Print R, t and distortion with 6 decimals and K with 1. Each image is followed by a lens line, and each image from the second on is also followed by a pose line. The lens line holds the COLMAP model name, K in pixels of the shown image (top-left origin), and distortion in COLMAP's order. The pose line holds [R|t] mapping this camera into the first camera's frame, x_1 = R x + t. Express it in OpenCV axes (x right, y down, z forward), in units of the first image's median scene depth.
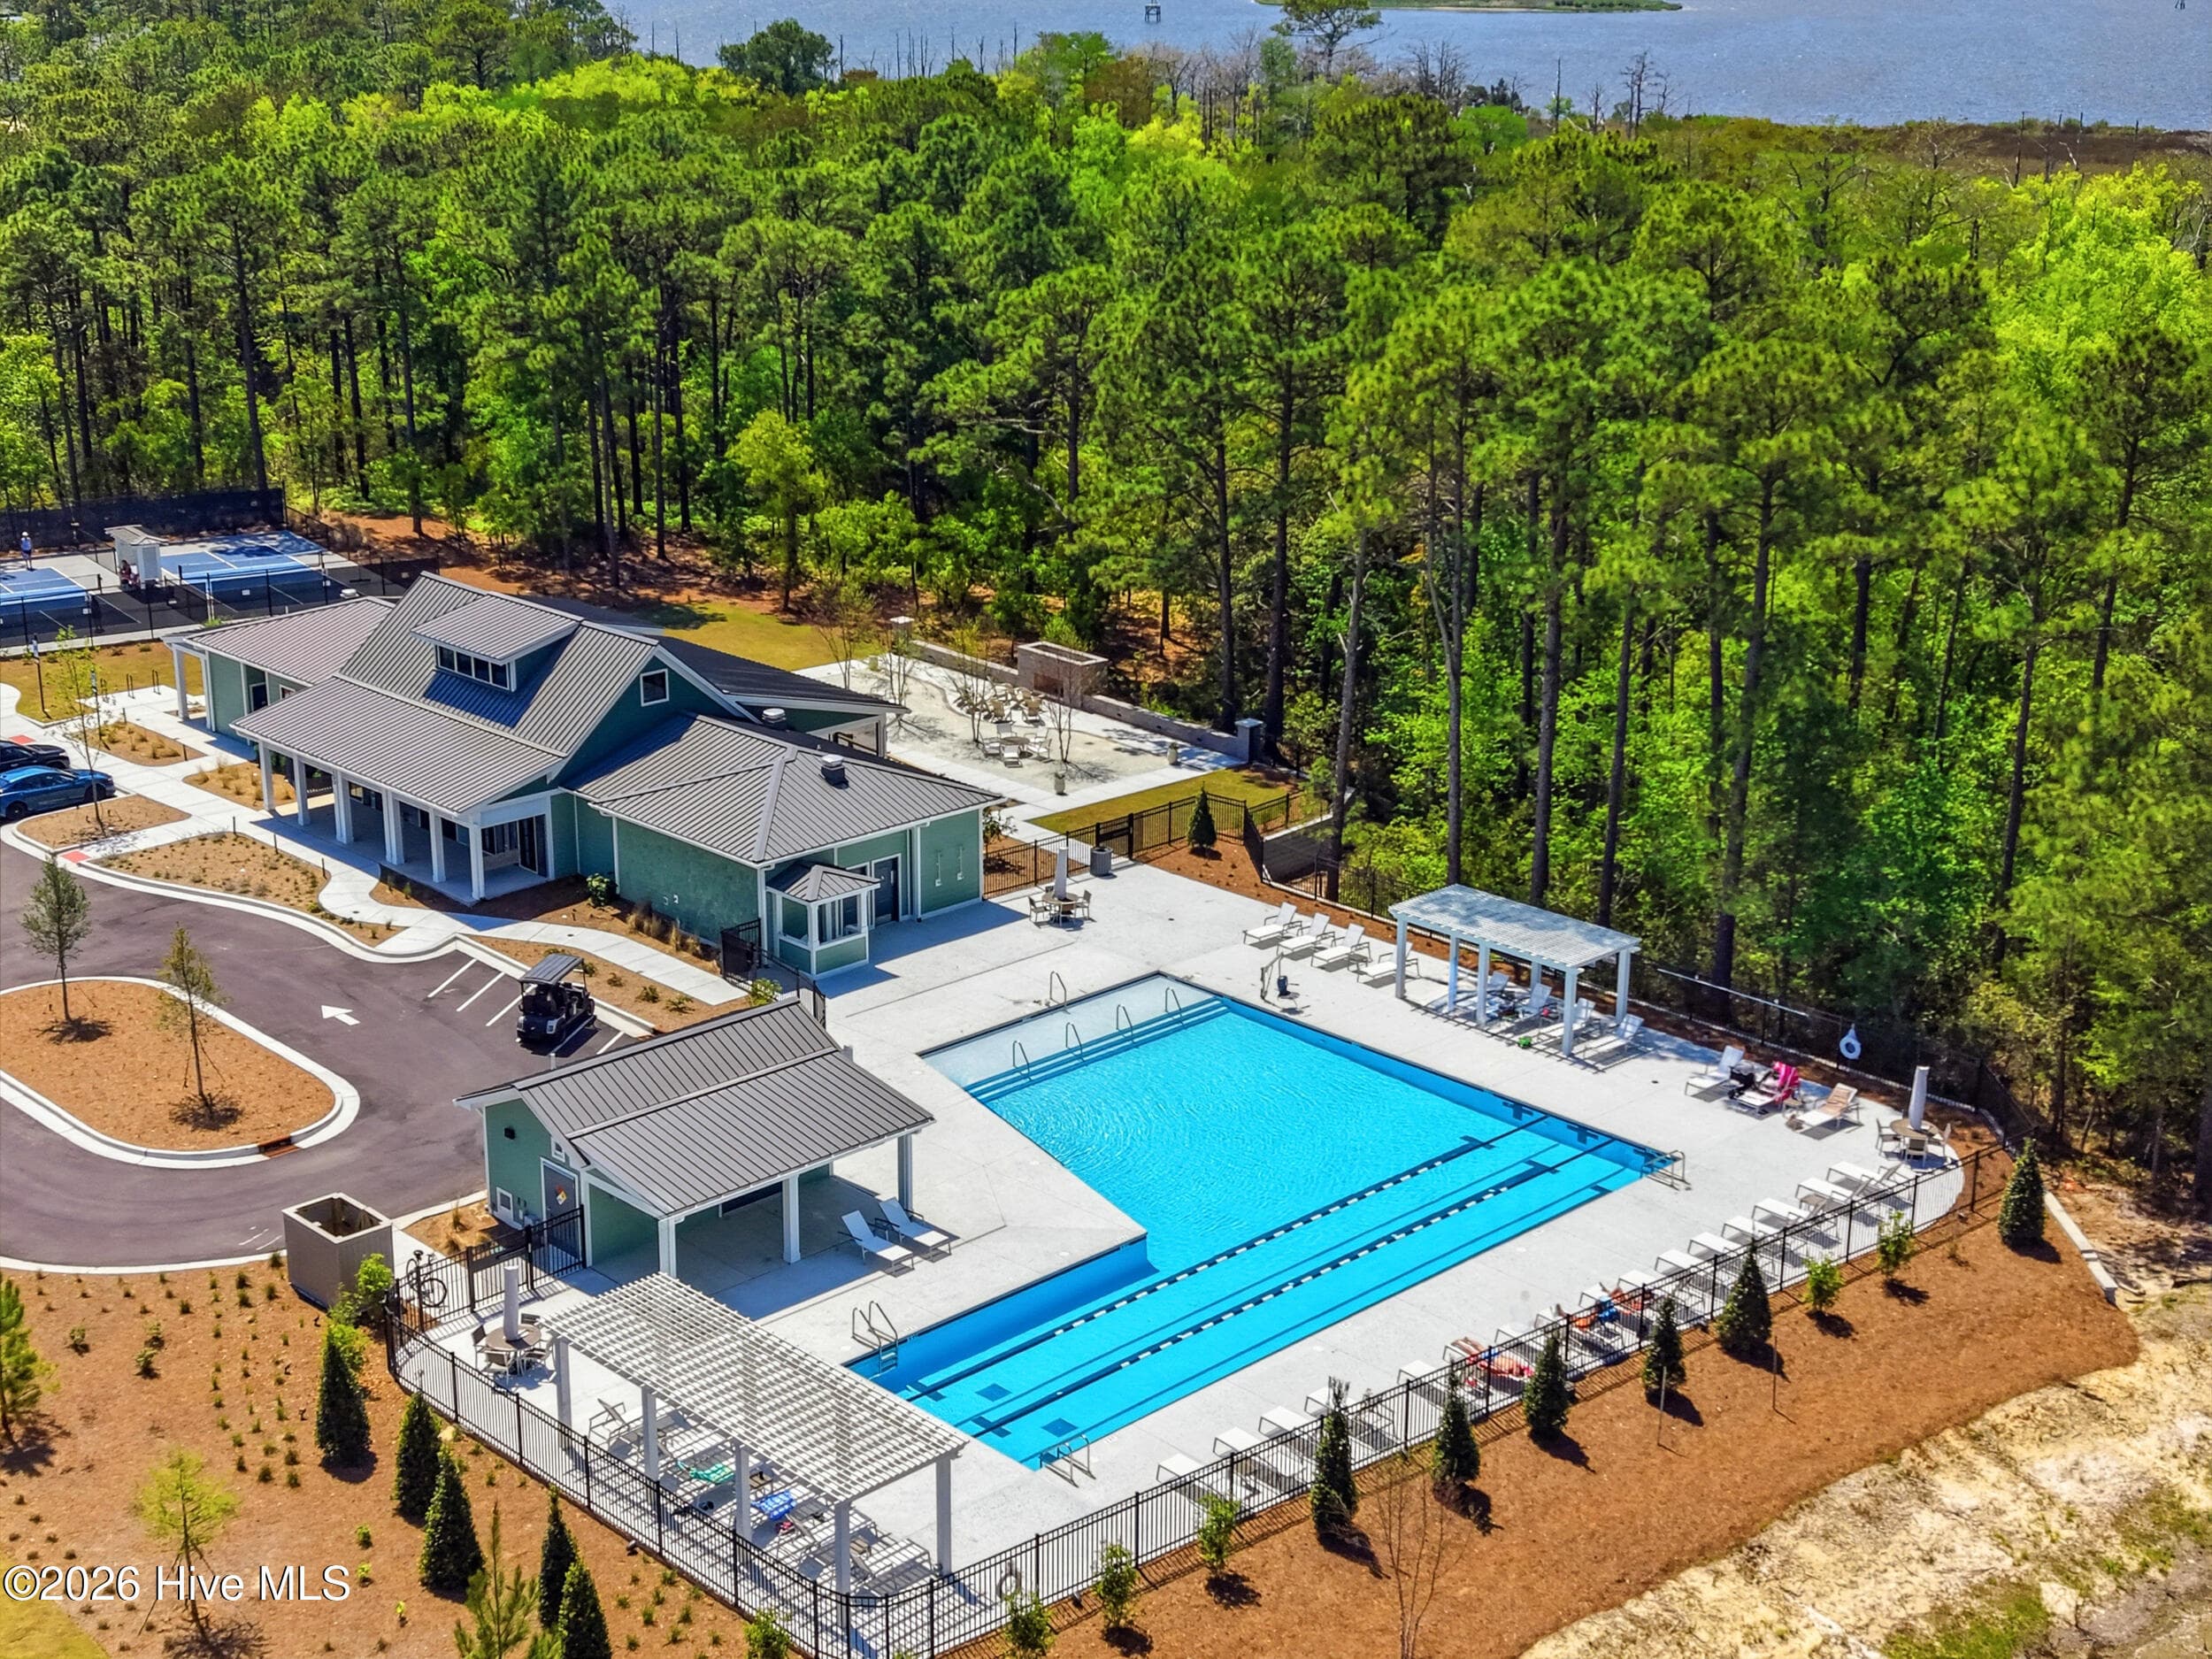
lens RADIAL K [[2898.3, 0, 1139.2], [0, 2898.3, 826.2], [0, 0, 1]] dist [0.226170, -0.978379]
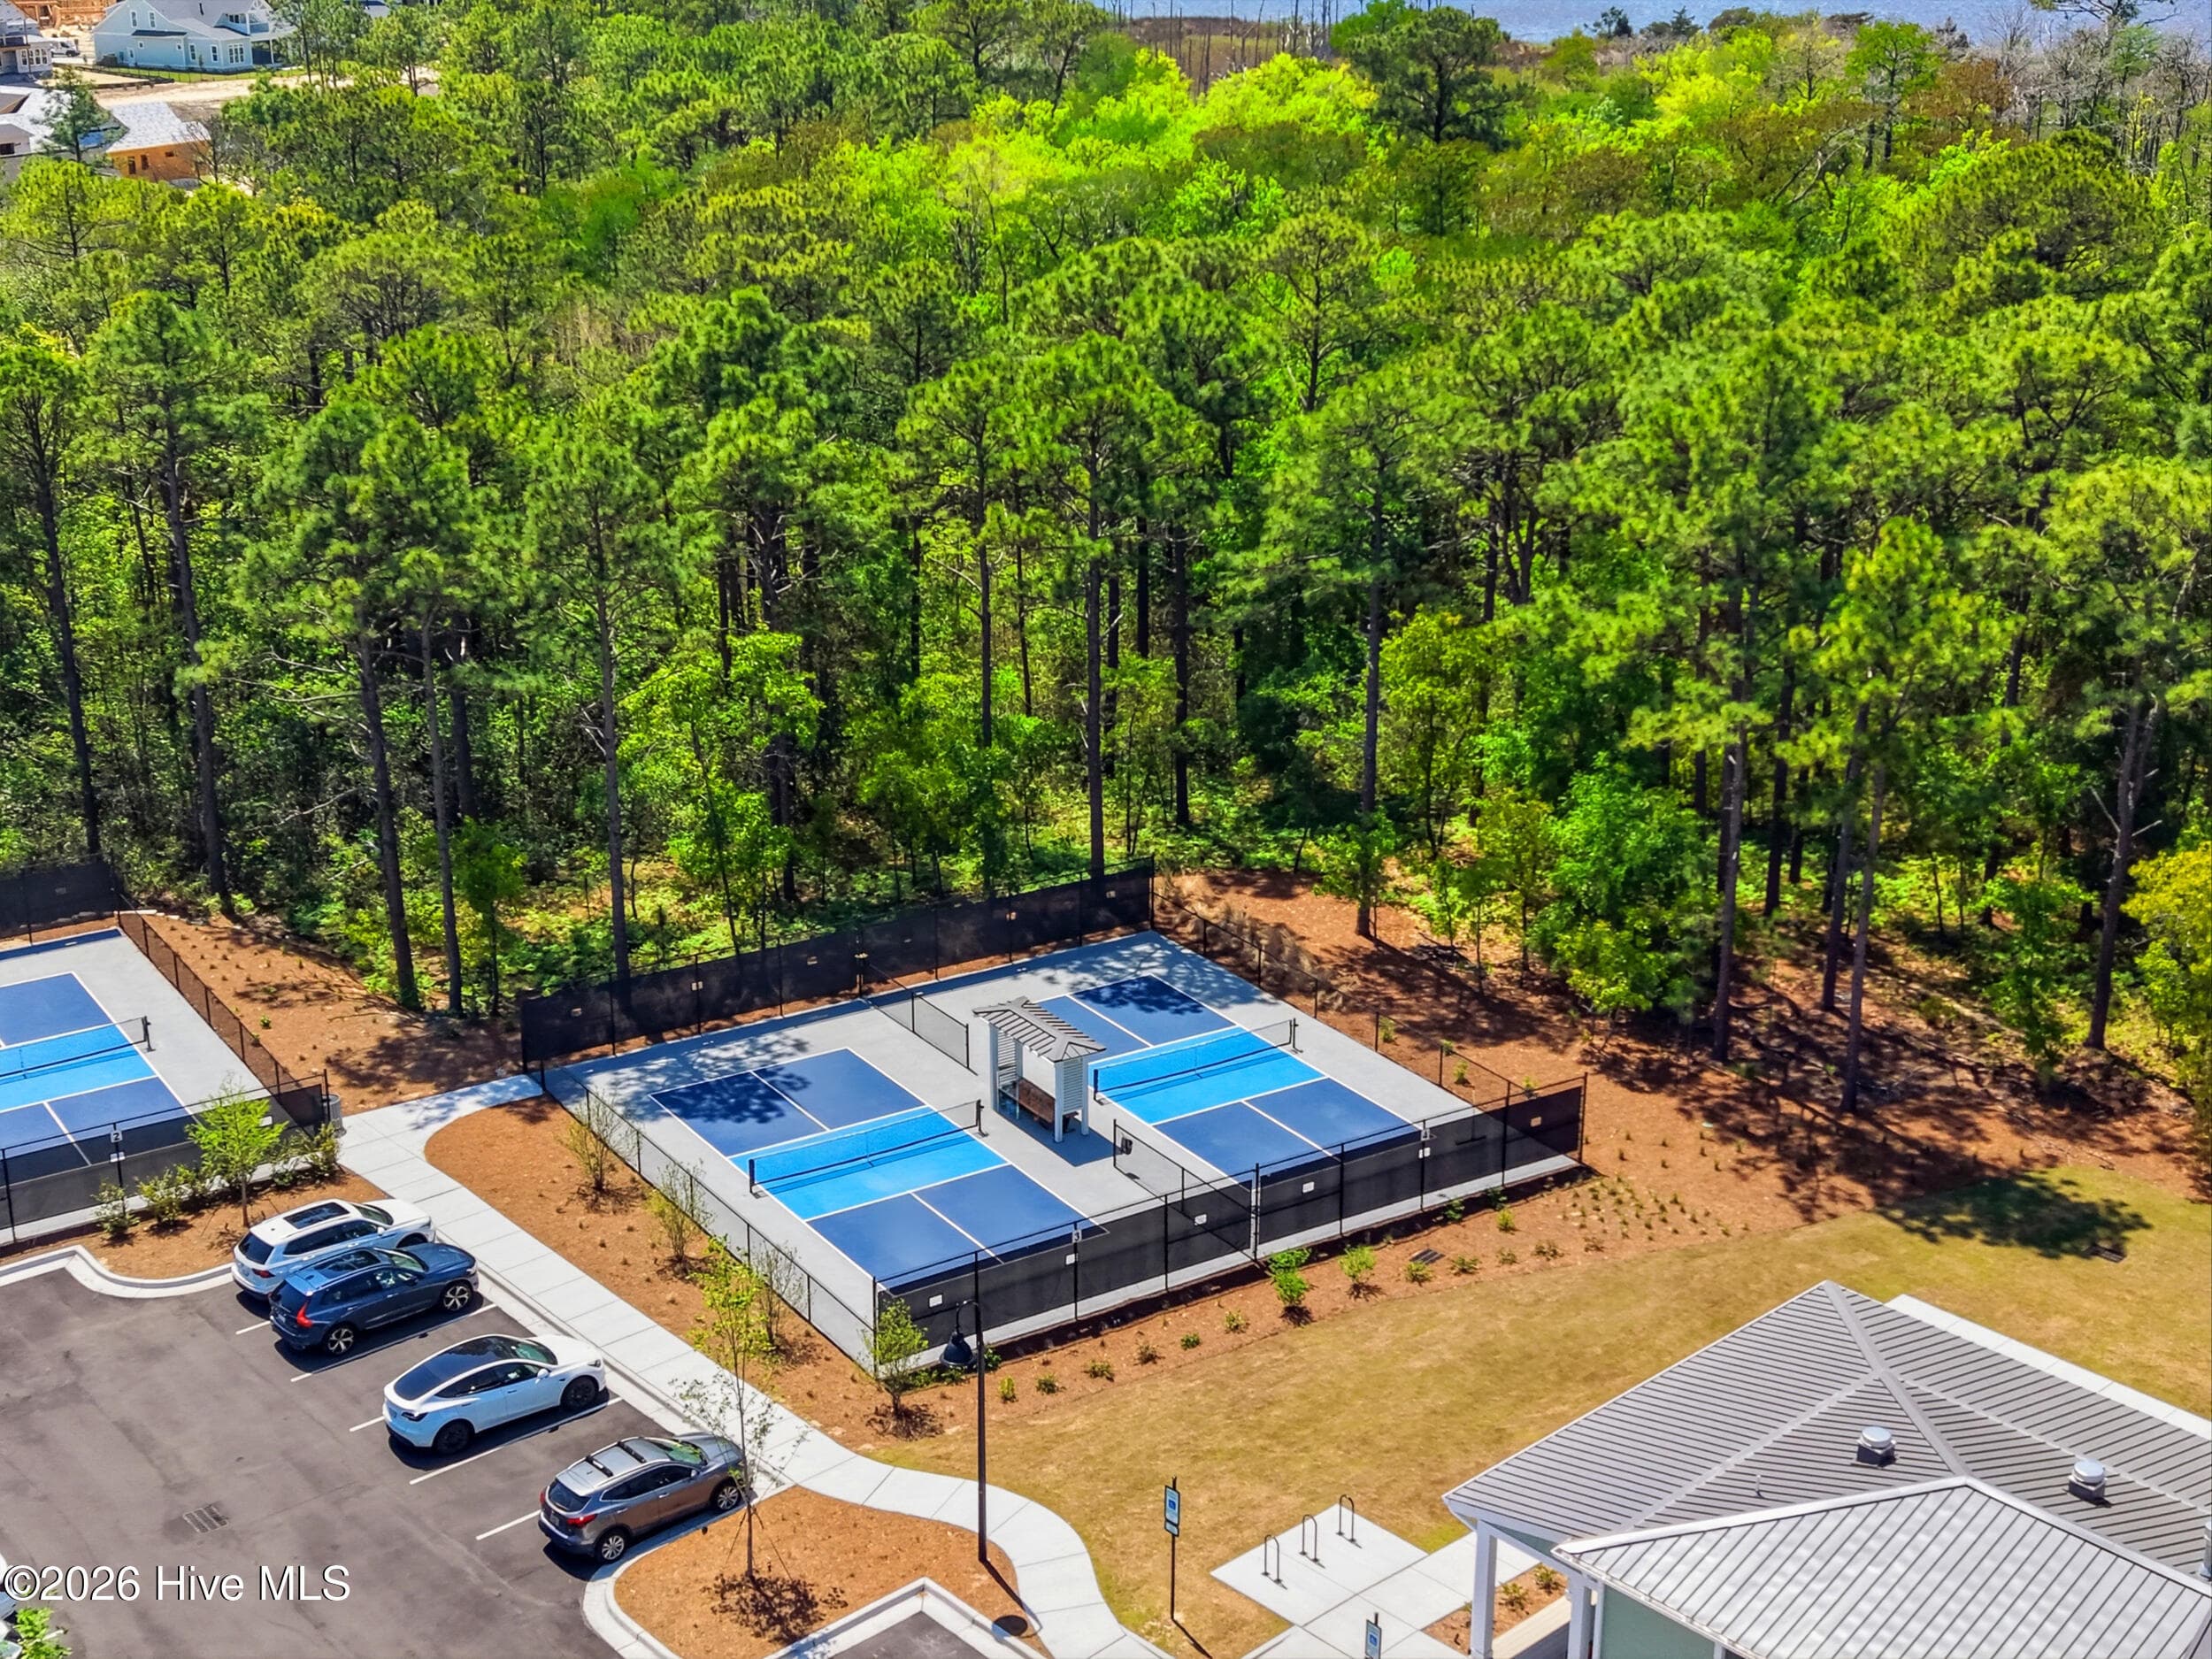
lens RADIAL K [[2907.8, 0, 1106.0], [0, 2907.8, 829.5], [0, 0, 1]] dist [0.222914, -0.555330]
pose [[0.999225, 0.005489, -0.038981, -0.456443], [-0.004338, 0.999554, 0.029544, -0.232053], [0.039126, -0.029352, 0.998803, 0.635745]]
